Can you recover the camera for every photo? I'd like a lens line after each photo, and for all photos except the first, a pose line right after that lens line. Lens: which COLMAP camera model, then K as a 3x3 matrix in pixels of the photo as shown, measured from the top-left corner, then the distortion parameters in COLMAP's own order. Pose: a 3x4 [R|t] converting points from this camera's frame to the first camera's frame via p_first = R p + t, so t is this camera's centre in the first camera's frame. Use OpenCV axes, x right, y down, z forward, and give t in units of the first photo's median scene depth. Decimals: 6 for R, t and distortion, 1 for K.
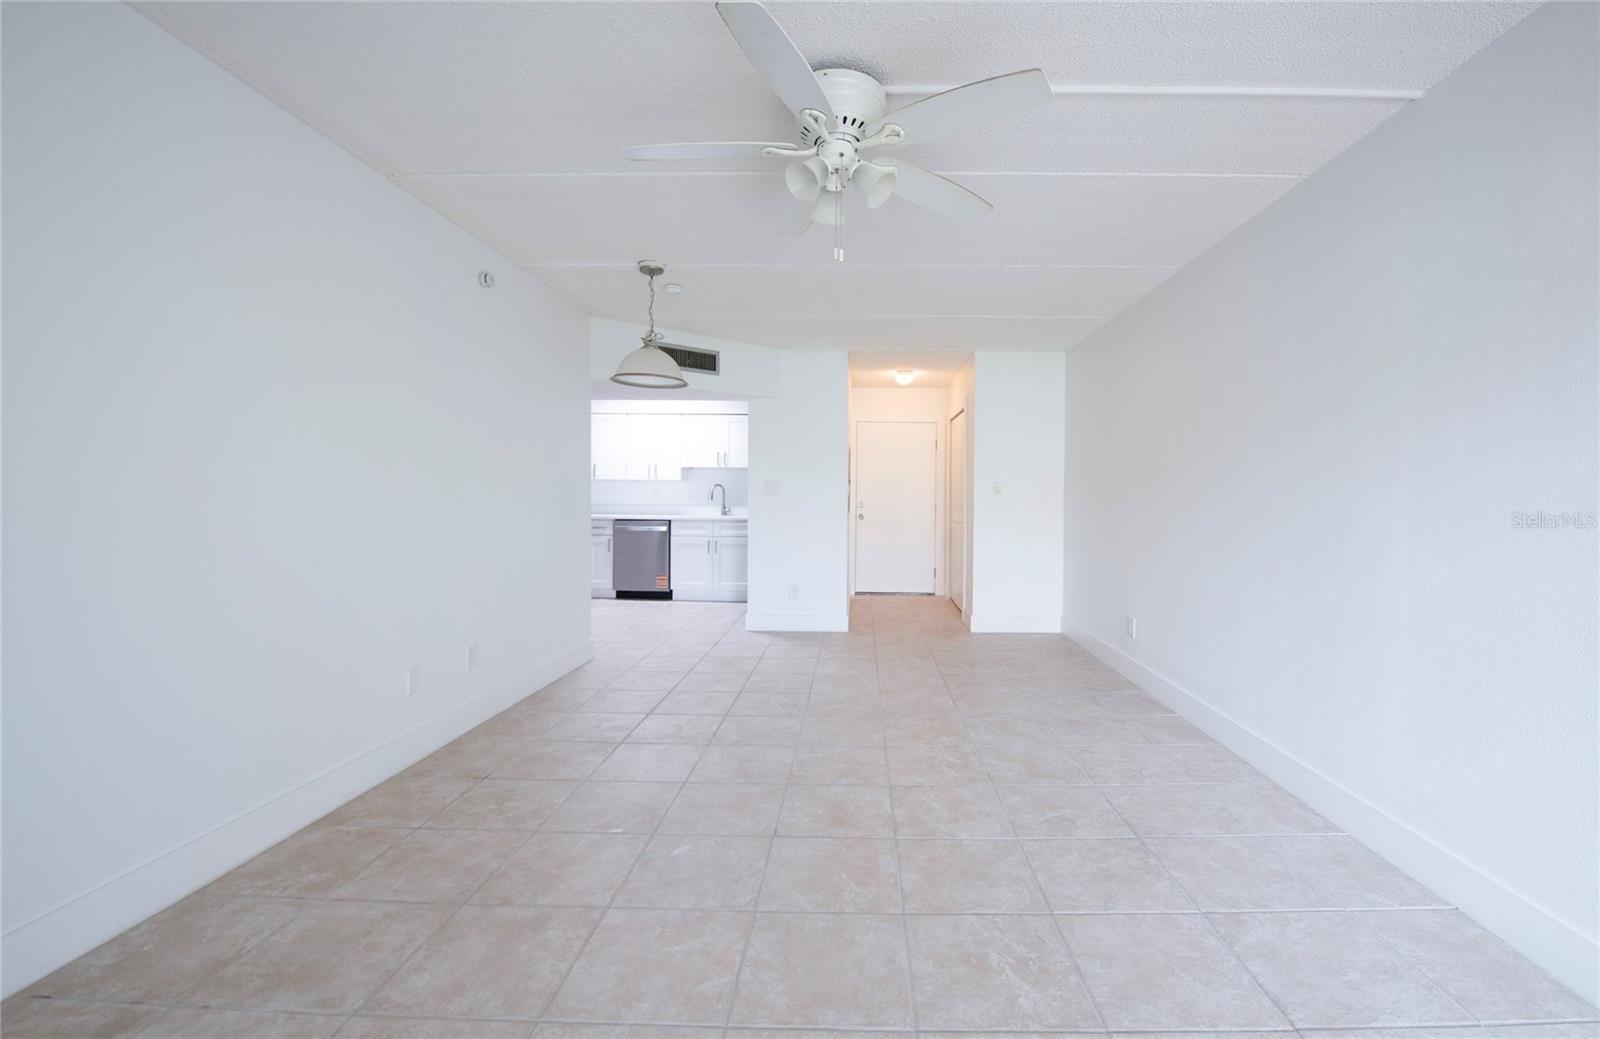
lens RADIAL K [[656.7, 0, 865.4], [0, 656.7, 505.2], [0, 0, 1]] dist [-0.014182, -0.003310]
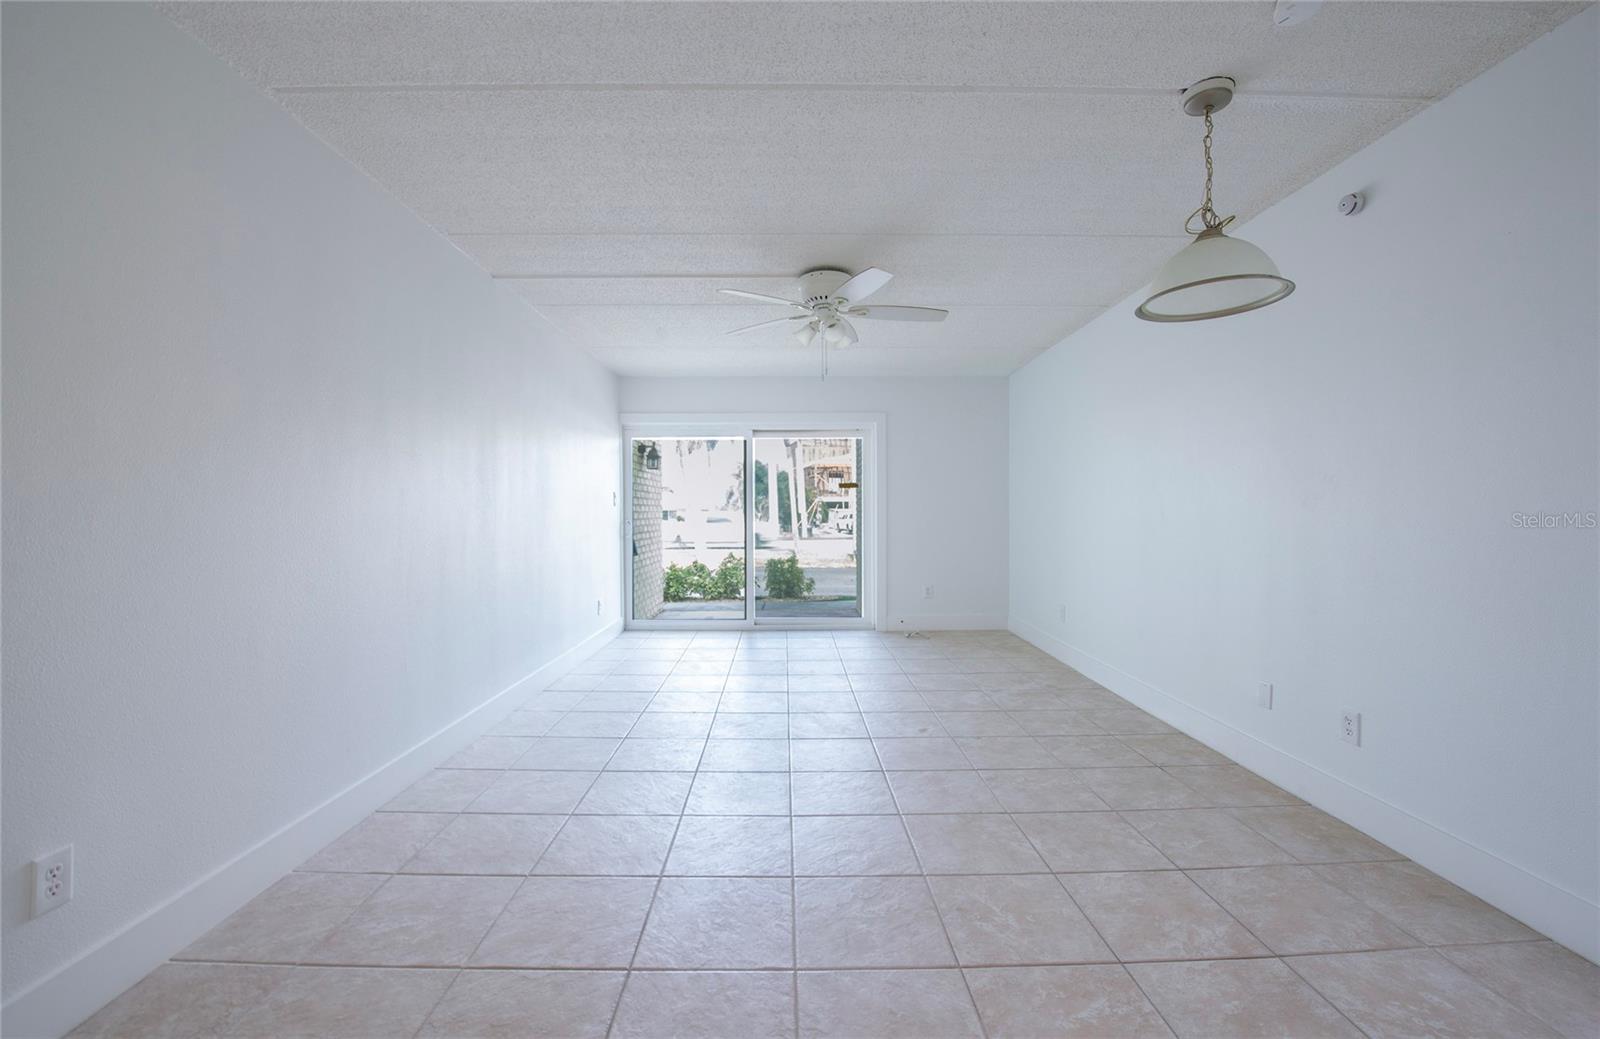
lens RADIAL K [[656.7, 0, 797.7], [0, 656.7, 520.5], [0, 0, 1]] dist [-0.014182, -0.003310]
pose [[-0.999872, -0.006678, -0.014549, 0.030564], [-0.007004, 0.999723, 0.022482, -0.011899], [0.014395, 0.022581, -0.999641, 1.561125]]
